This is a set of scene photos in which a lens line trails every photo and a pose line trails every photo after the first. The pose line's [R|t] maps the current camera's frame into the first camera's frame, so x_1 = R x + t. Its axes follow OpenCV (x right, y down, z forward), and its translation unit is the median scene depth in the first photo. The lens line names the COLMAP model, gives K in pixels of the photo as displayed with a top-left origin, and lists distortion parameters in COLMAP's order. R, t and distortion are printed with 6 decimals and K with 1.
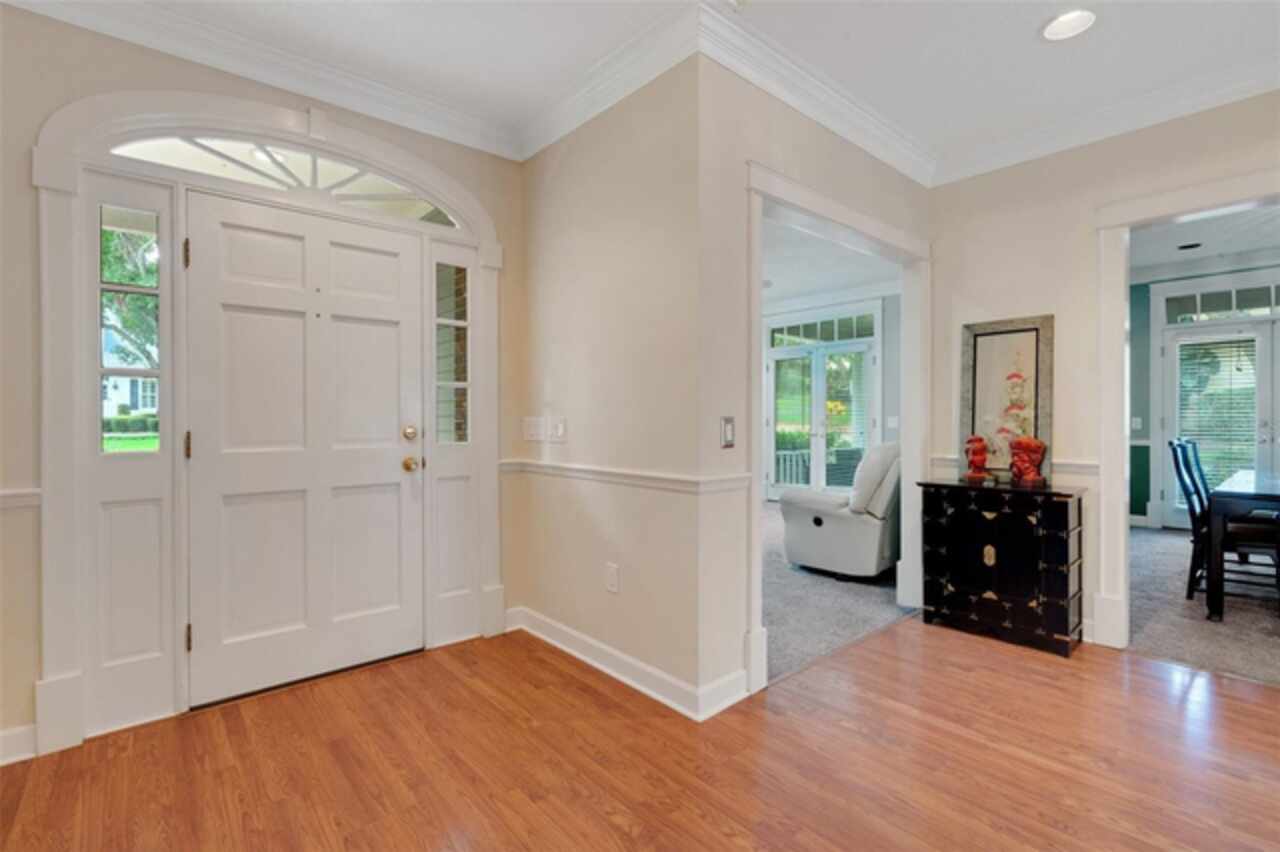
lens RADIAL K [[582.0, 0, 642.8], [0, 582.0, 425.7], [0, 0, 1]] dist [-0.001424, -0.000276]
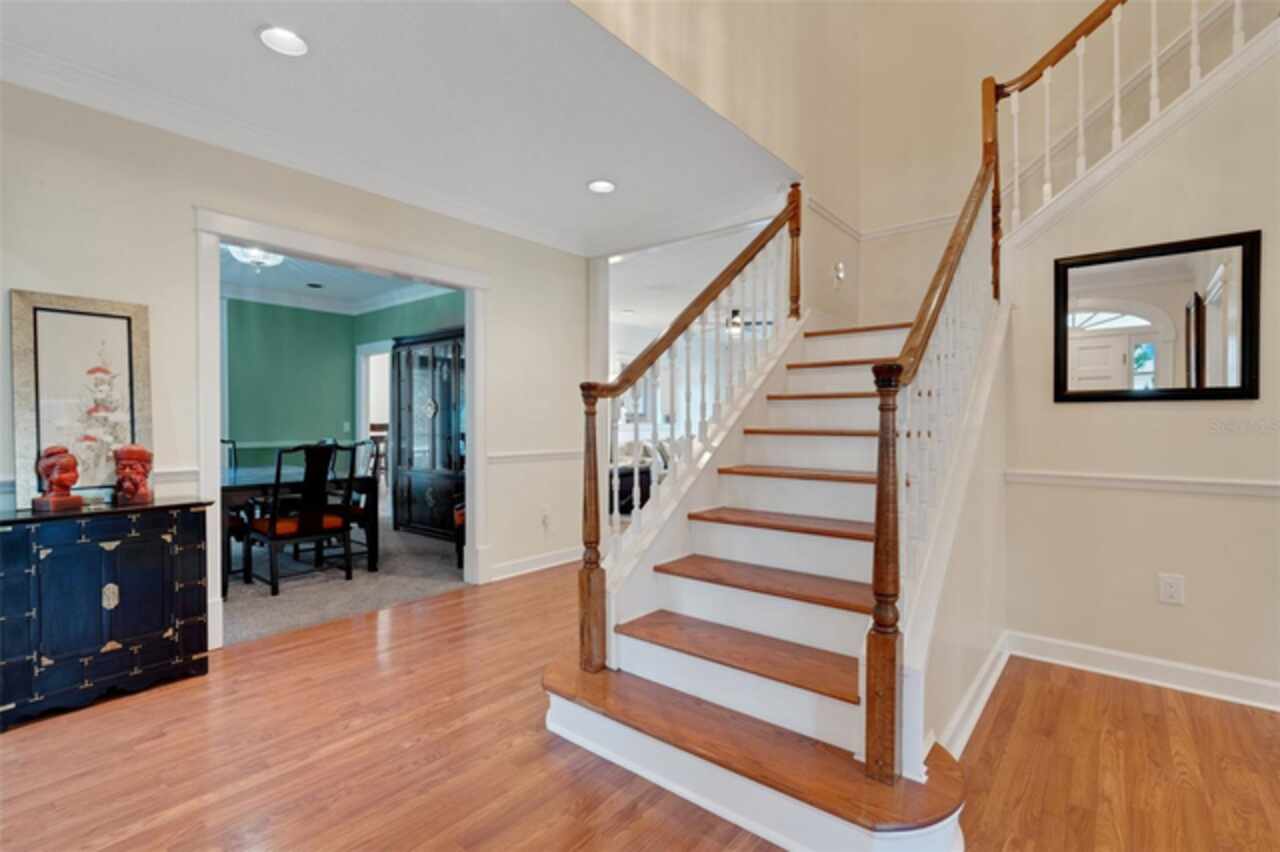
lens RADIAL K [[582.0, 0, 642.8], [0, 582.0, 425.7], [0, 0, 1]] dist [-0.001424, -0.000276]
pose [[-0.167548, -0.003613, 0.985857, -0.318405], [0.013056, 0.999897, 0.005883, -0.003783], [-0.985778, 0.013857, -0.167483, 0.438799]]
